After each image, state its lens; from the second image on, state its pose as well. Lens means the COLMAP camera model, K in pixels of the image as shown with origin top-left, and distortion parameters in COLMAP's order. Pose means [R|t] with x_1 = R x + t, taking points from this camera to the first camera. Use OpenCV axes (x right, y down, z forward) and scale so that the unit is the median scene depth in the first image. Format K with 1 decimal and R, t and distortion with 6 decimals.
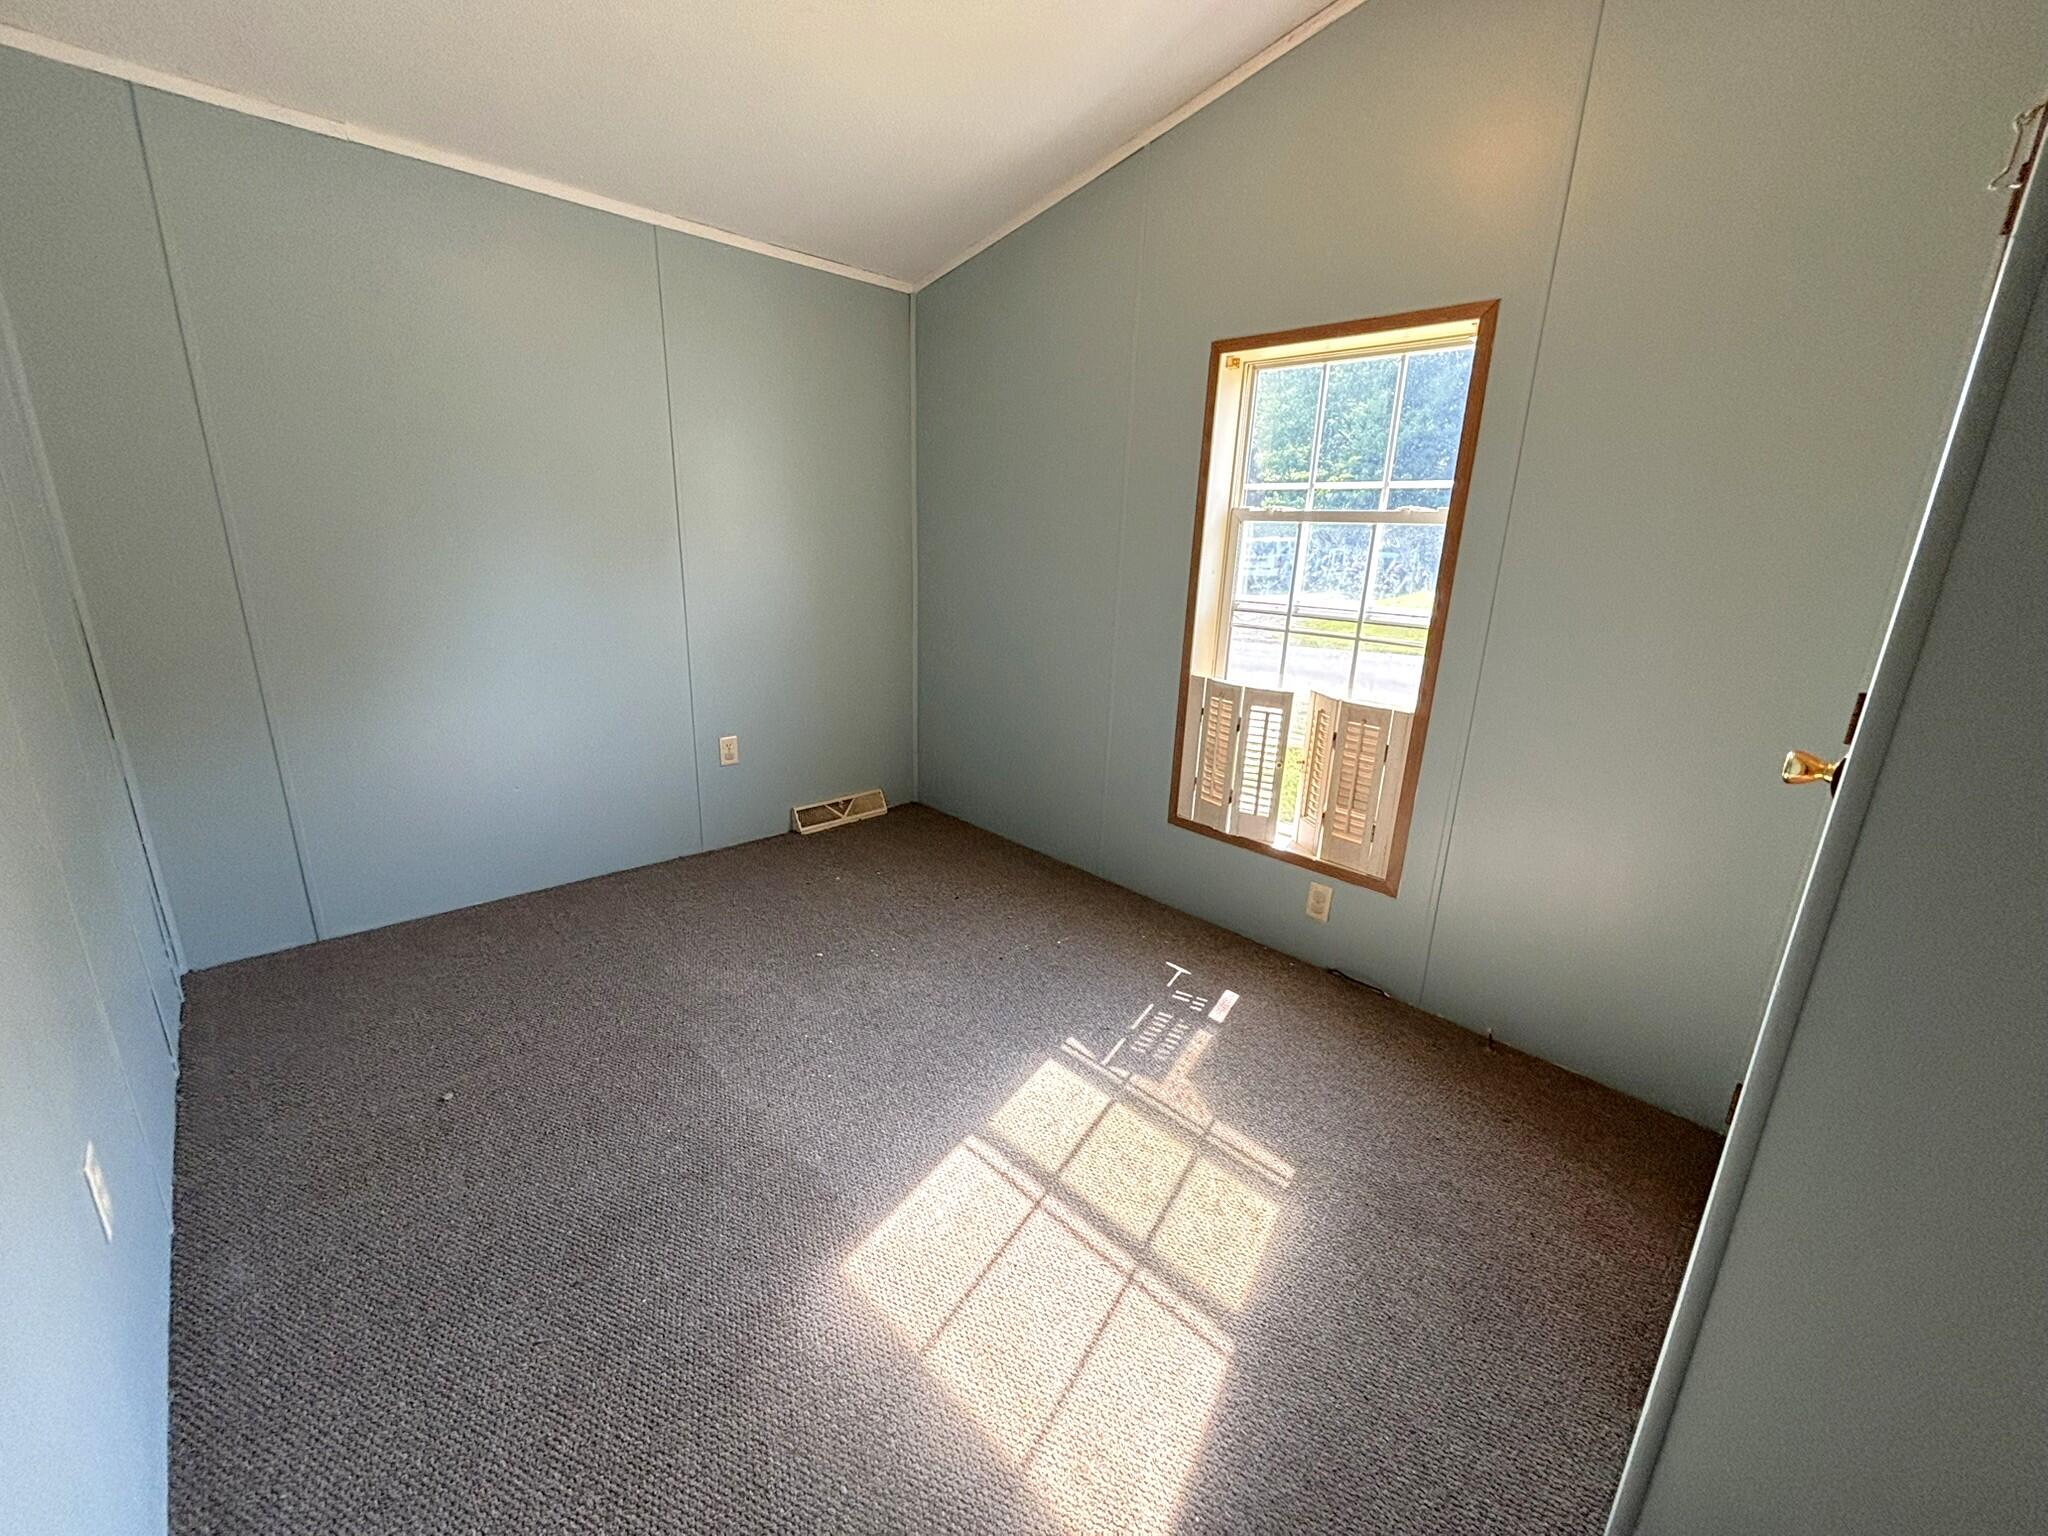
lens RADIAL K [[824.7, 0, 1015.2], [0, 824.7, 777.9], [0, 0, 1]] dist [0.002121, 0.000321]
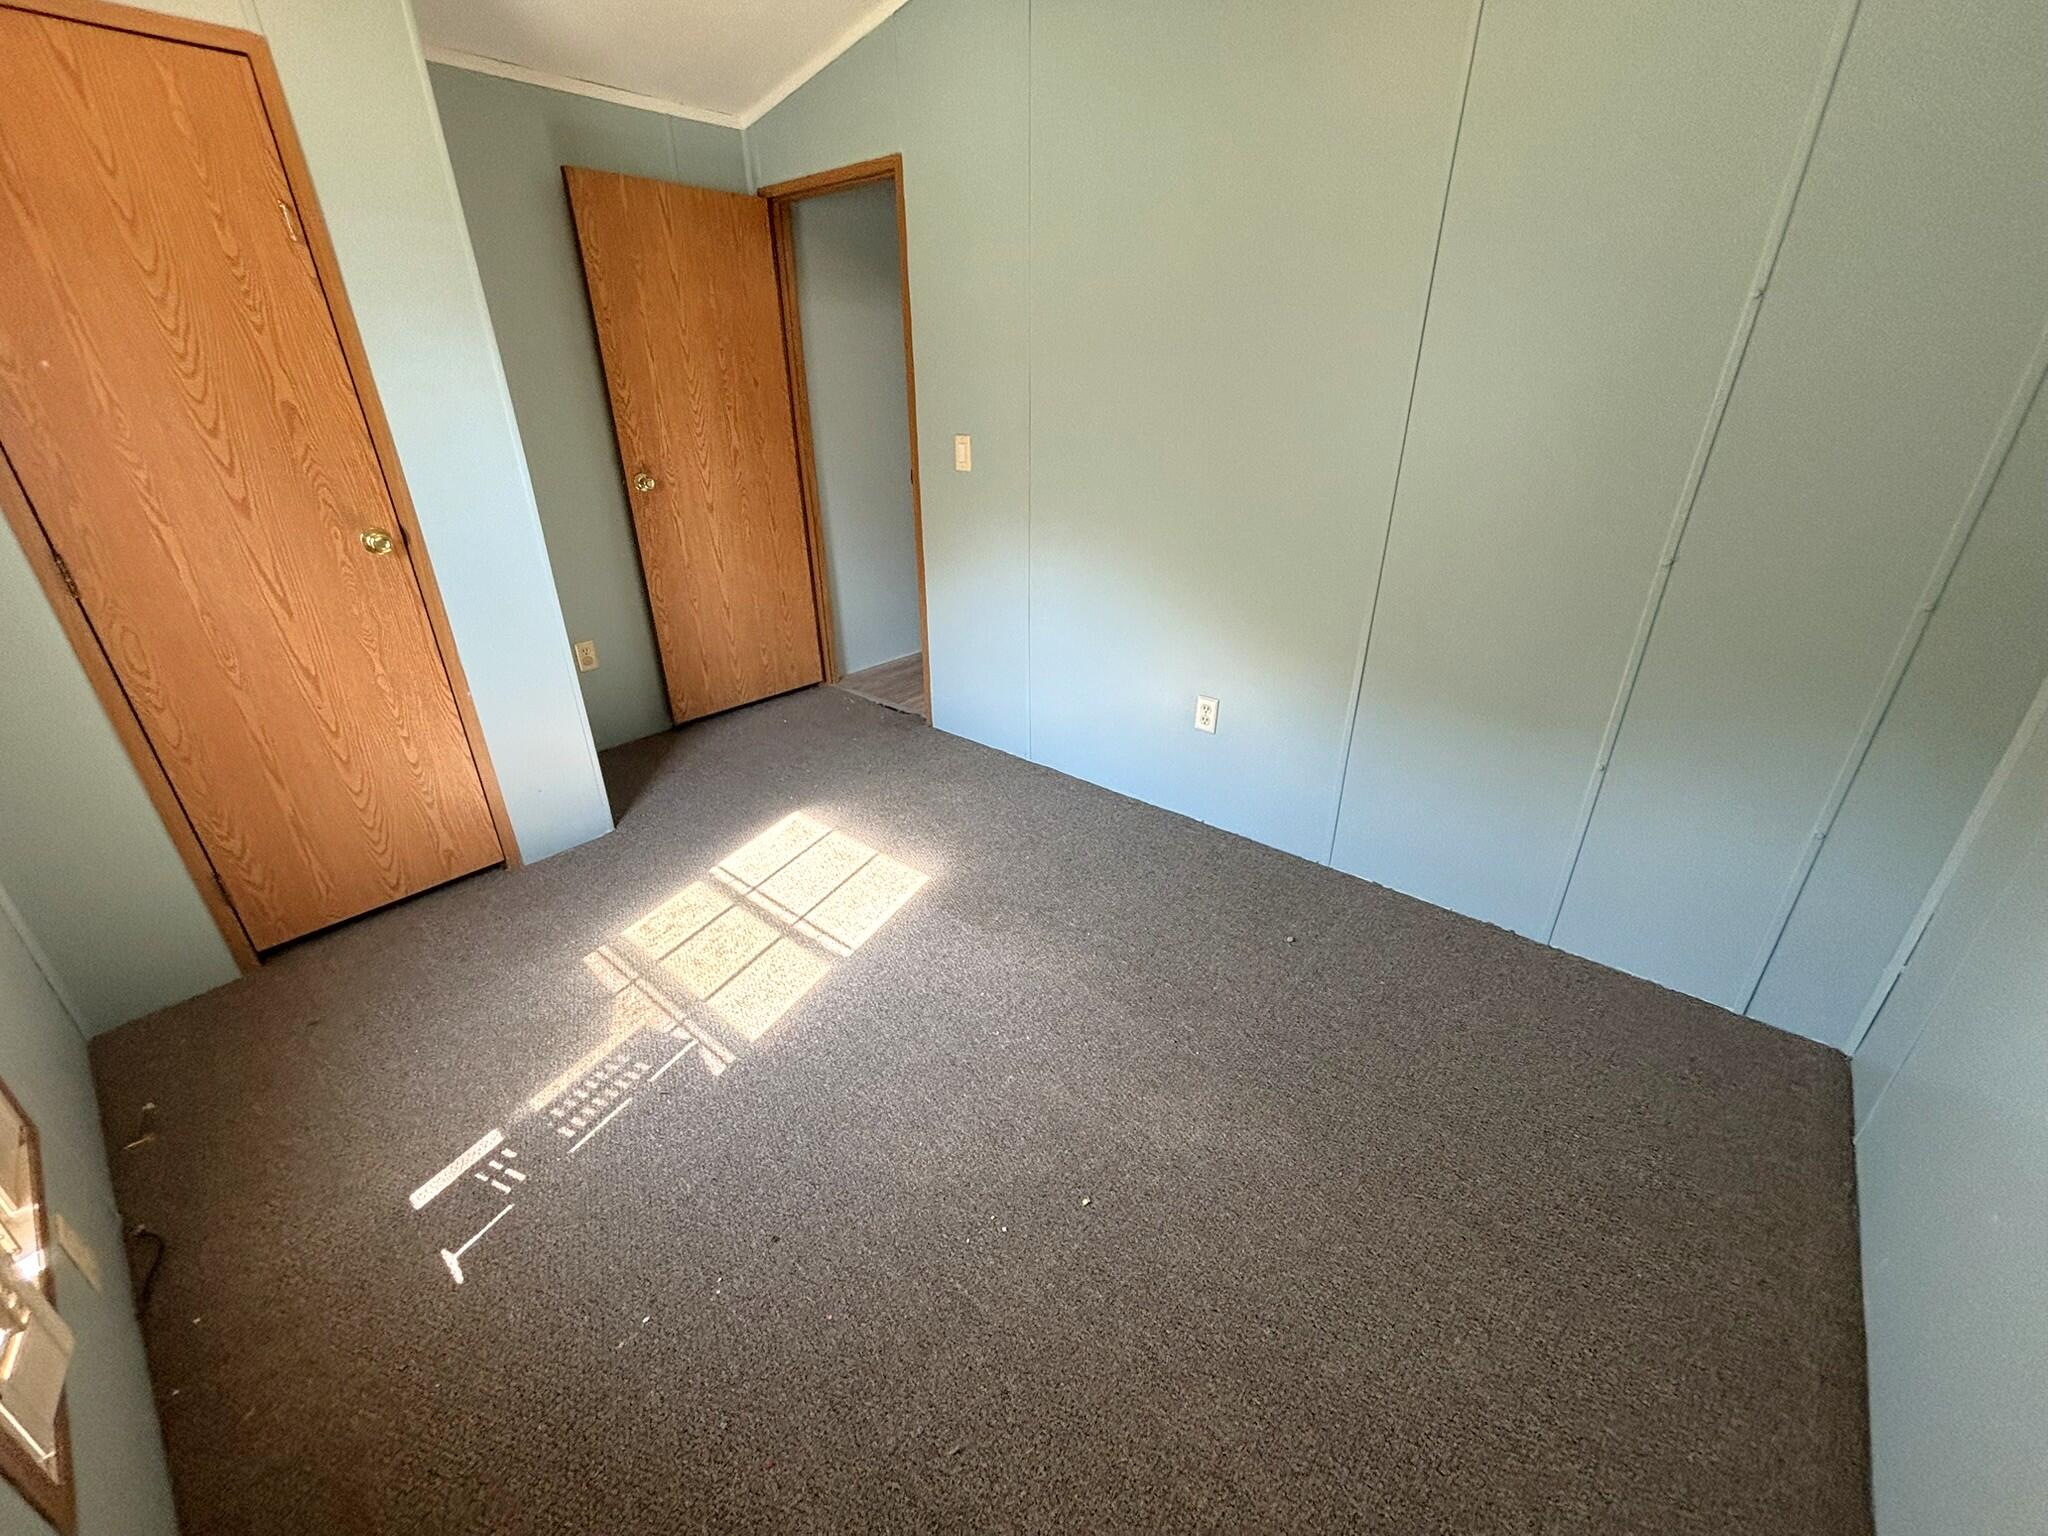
lens RADIAL K [[824.7, 0, 1030.5], [0, 824.7, 770.1], [0, 0, 1]] dist [0.002121, 0.000321]
pose [[-0.993604, 0.024953, -0.110128, -0.170854], [-0.055323, 0.742638, 0.667405, -0.511996], [0.098439, 0.669228, -0.736507, 1.515749]]
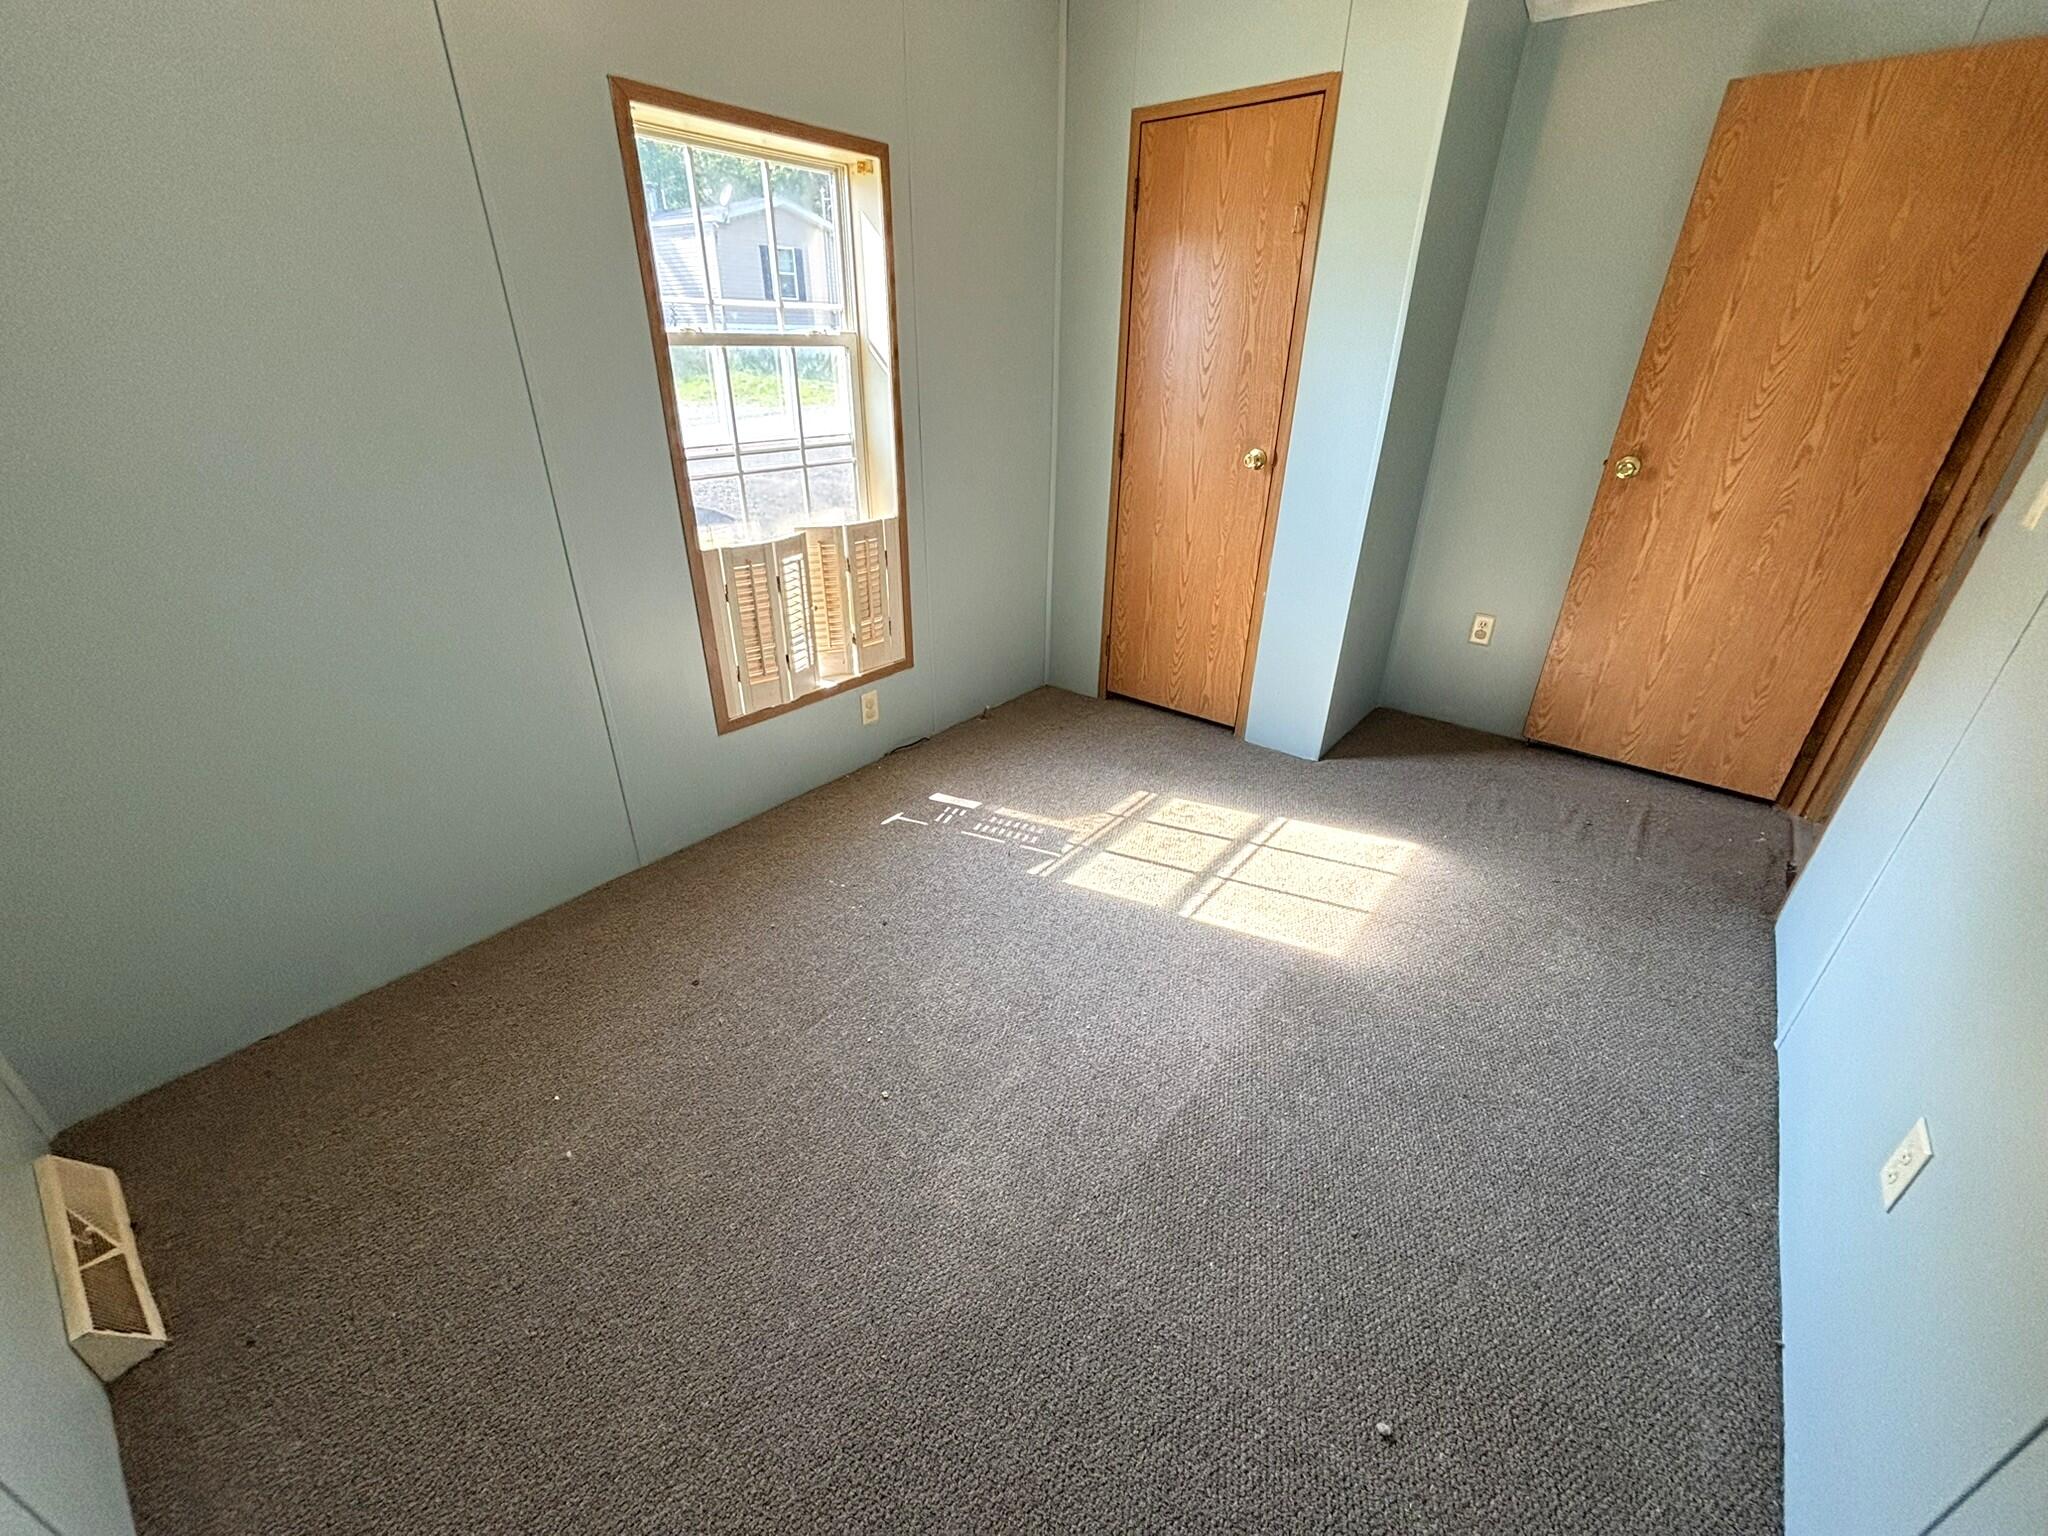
lens RADIAL K [[824.7, 0, 1020.6], [0, 824.7, 776.6], [0, 0, 1]] dist [0.002121, 0.000321]
pose [[-0.132510, -0.488513, 0.862436, -0.854928], [0.267103, 0.820321, 0.505697, -0.362068], [-0.954514, 0.297369, 0.021783, 0.997938]]
